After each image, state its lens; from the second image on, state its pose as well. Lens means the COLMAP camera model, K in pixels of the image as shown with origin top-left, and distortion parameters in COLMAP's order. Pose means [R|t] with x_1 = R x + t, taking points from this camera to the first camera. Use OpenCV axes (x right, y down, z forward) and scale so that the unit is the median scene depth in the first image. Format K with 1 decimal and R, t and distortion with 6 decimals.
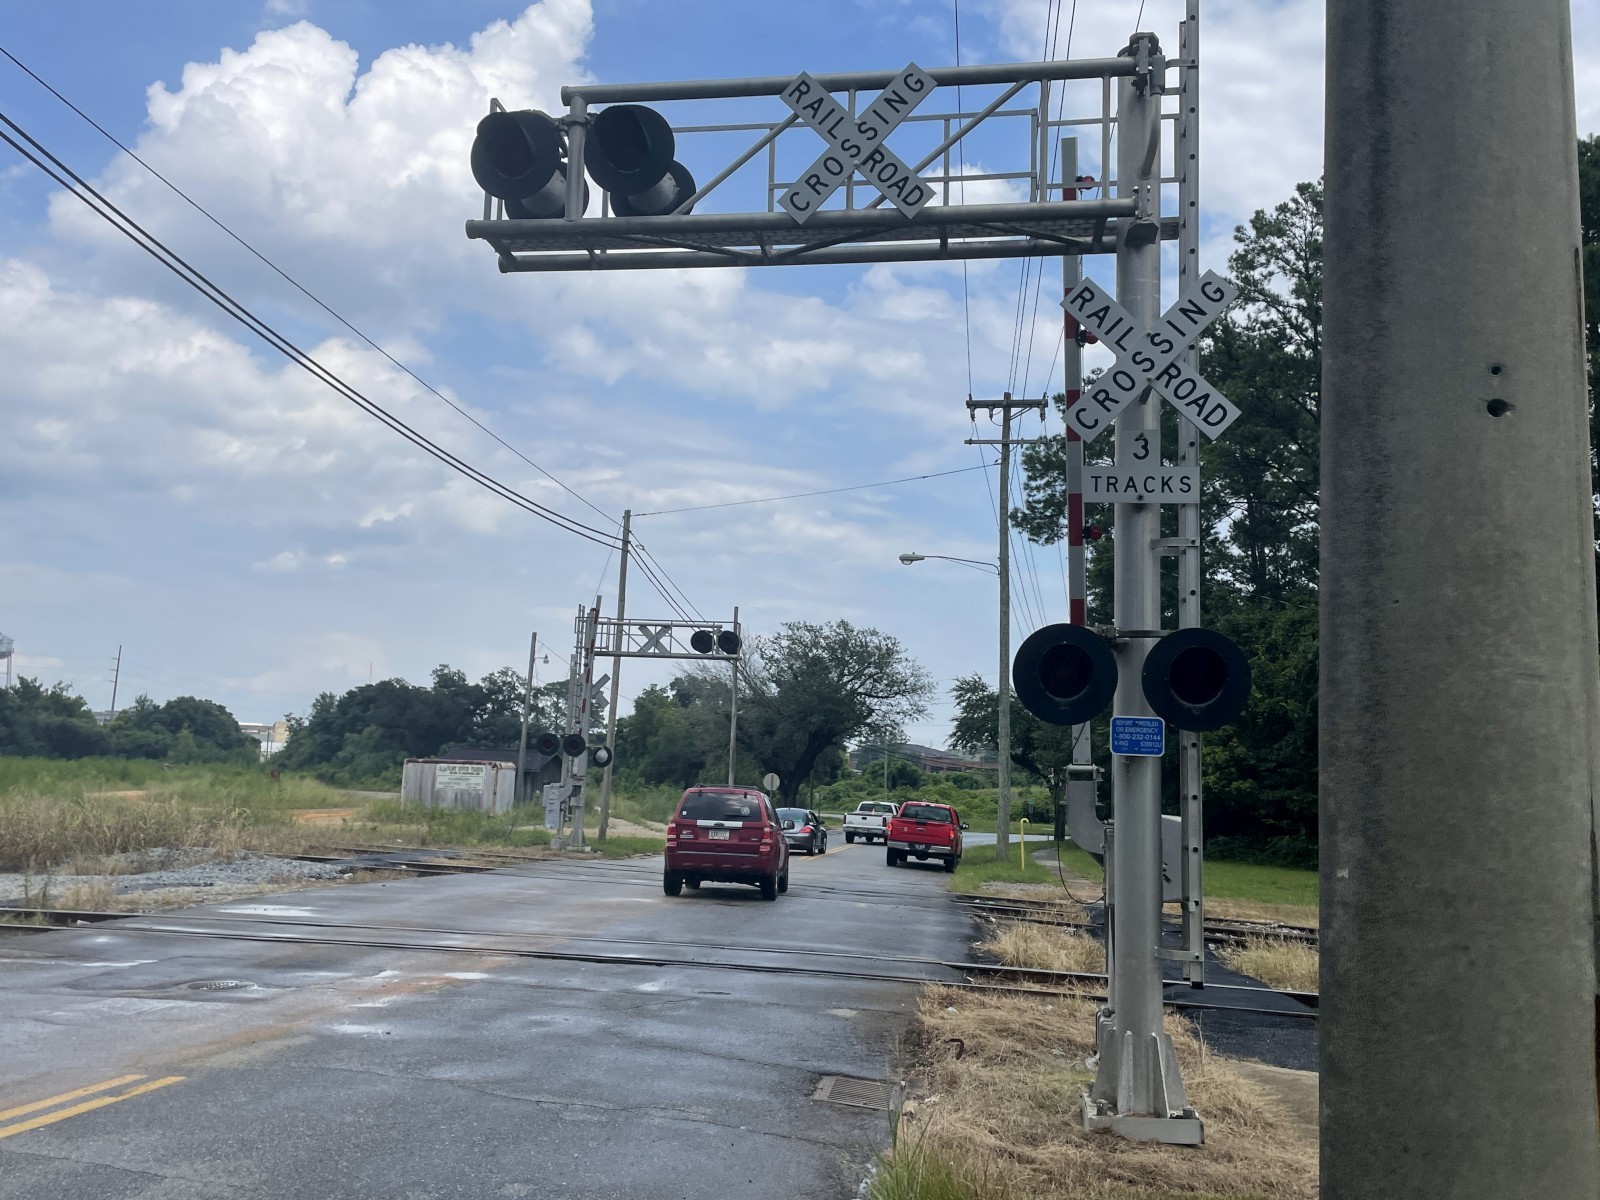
lens RADIAL K [[1370.6, 0, 769.8], [0, 1370.6, 584.3], [0, 0, 1]] dist [0.101351, -0.130632]
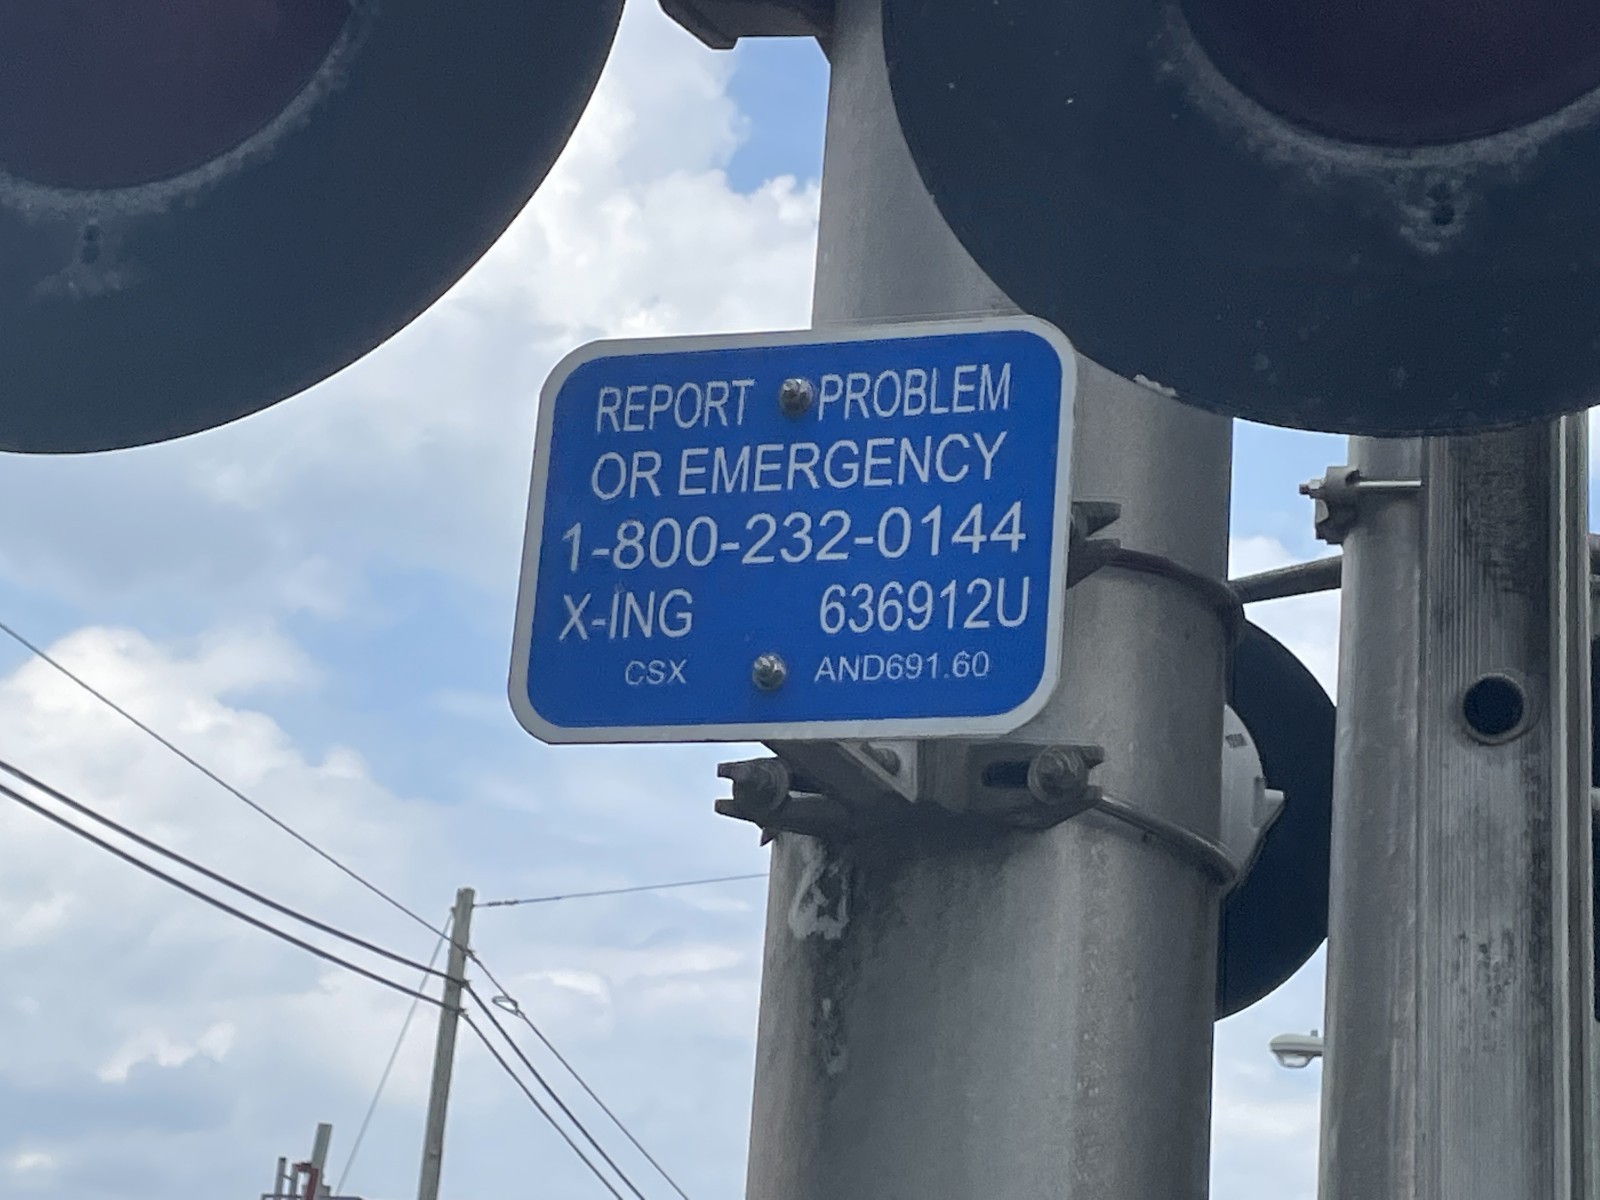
lens RADIAL K [[3481.4, 0, 801.8], [0, 3481.4, 595.6], [0, 0, 1]] dist [0.015340, 0.060360]
pose [[0.994900, 0.010930, -0.100271, 0.037583], [-0.029592, 0.981996, -0.186569, 0.019242], [0.096426, 0.188585, 0.977312, 0.094675]]
